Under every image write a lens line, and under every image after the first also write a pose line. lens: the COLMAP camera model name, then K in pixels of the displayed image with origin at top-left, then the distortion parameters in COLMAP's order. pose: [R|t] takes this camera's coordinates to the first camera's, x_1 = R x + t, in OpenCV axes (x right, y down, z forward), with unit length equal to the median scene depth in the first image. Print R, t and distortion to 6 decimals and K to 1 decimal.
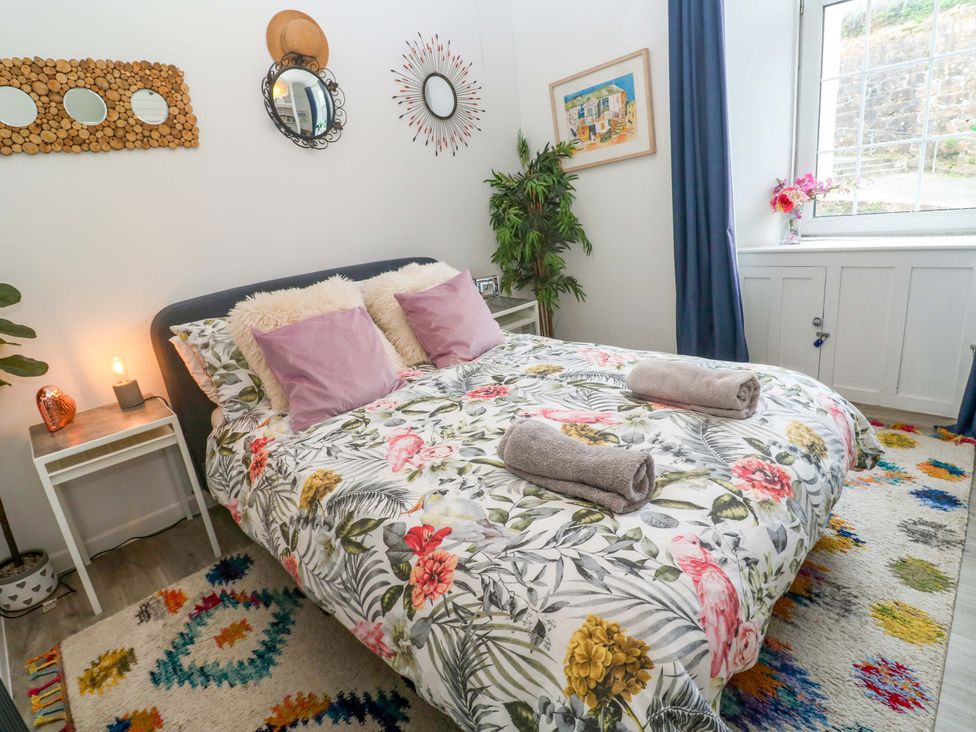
lens RADIAL K [[525.5, 0, 487.6], [0, 525.5, 352.5], [0, 0, 1]] dist [0.001020, -0.013548]
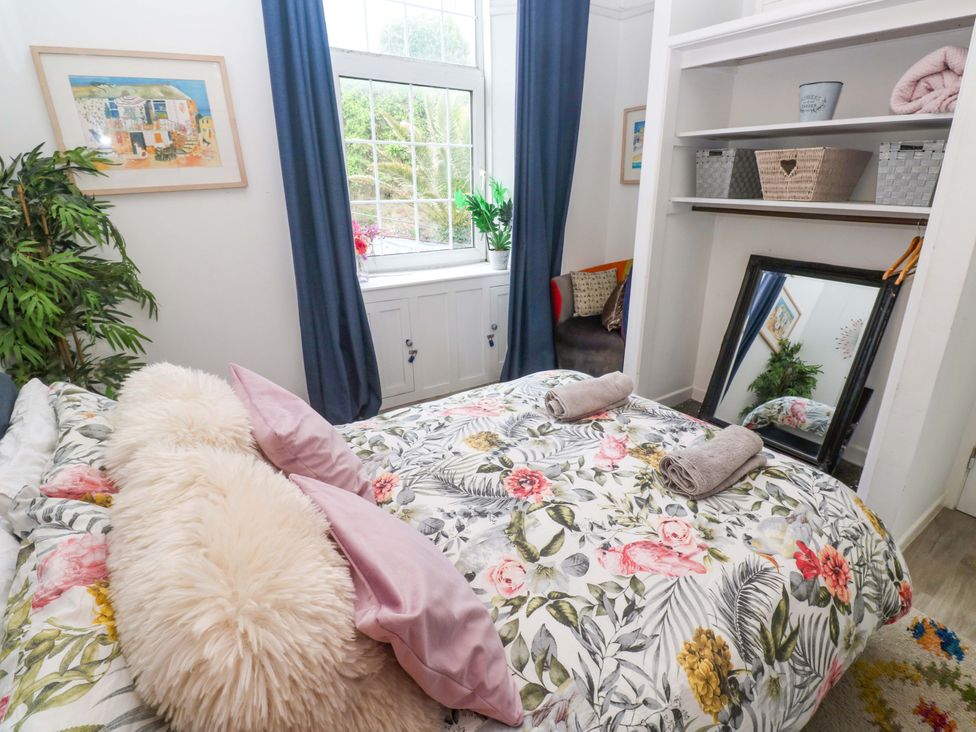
lens RADIAL K [[525.5, 0, 487.6], [0, 525.5, 352.5], [0, 0, 1]] dist [0.001020, -0.013548]
pose [[0.150934, -0.199407, 0.968223, -0.834725], [0.246472, 0.956103, 0.158489, -0.288656], [-0.957325, 0.214719, 0.193457, 0.918112]]
